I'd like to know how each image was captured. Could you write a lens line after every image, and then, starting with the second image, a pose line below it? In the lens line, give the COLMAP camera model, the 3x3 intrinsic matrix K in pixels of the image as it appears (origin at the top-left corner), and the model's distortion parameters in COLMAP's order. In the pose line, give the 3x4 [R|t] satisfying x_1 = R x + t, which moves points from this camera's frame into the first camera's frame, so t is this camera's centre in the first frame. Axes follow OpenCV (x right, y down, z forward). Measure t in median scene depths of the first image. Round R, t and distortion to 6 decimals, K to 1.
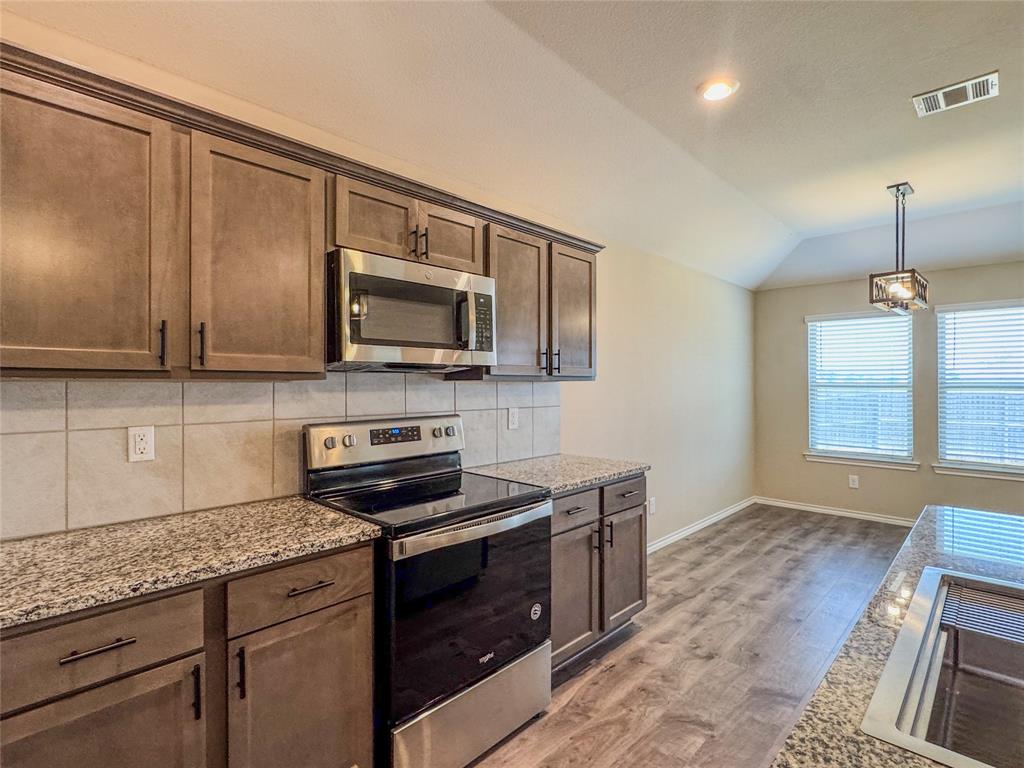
lens RADIAL K [[495.8, 0, 506.2], [0, 495.8, 386.6], [0, 0, 1]] dist [0.012288, 0.000121]
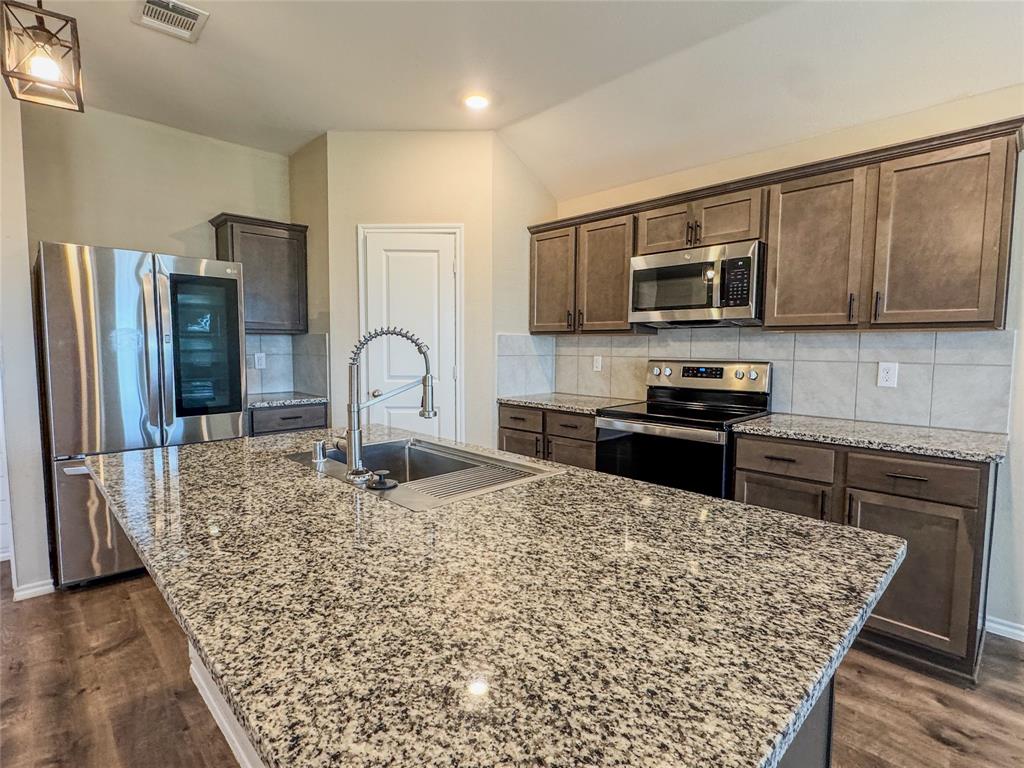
lens RADIAL K [[495.8, 0, 506.2], [0, 495.8, 386.6], [0, 0, 1]] dist [0.012288, 0.000121]
pose [[0.007741, 0.089379, -0.995968, 1.161996], [-0.005721, 0.995985, 0.089336, 0.015634], [0.999954, 0.005006, 0.008221, 0.435493]]
